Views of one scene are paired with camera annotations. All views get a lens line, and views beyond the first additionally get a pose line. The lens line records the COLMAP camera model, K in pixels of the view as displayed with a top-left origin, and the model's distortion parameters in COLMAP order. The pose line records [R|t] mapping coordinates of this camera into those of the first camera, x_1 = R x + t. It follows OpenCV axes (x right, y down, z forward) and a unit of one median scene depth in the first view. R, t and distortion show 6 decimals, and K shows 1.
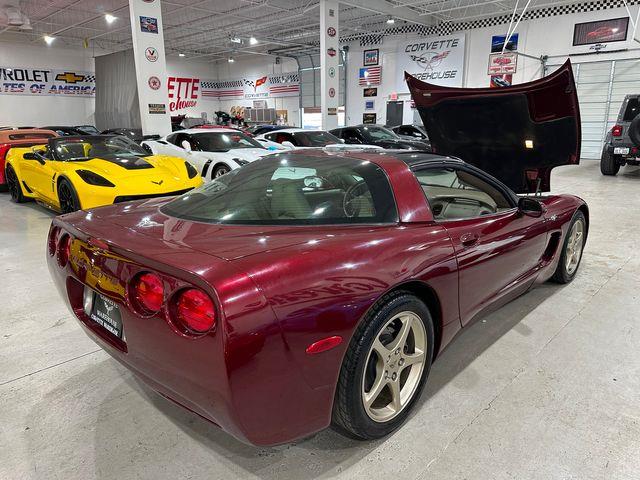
lens RADIAL K [[452.8, 0, 323.7], [0, 452.8, 237.3], [0, 0, 1]] dist [0.038358, -0.048573]
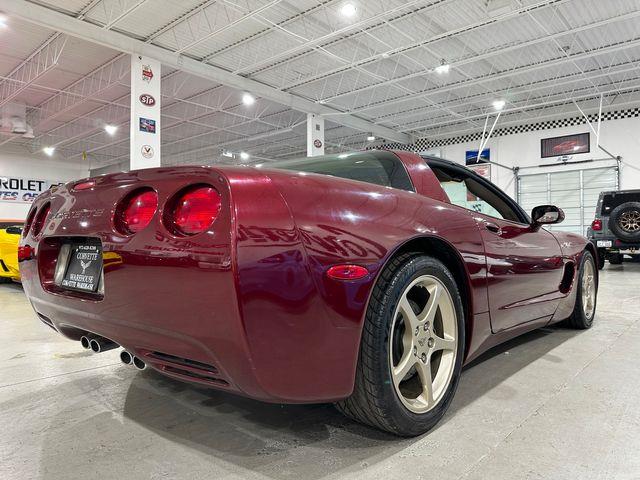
lens RADIAL K [[452.8, 0, 318.3], [0, 452.8, 240.7], [0, 0, 1]] dist [0.038358, -0.048573]
pose [[0.999677, 0.001711, 0.025346, -0.018298], [0.004773, 0.967301, -0.253585, 0.099058], [-0.024951, 0.253624, 0.966981, 0.050085]]
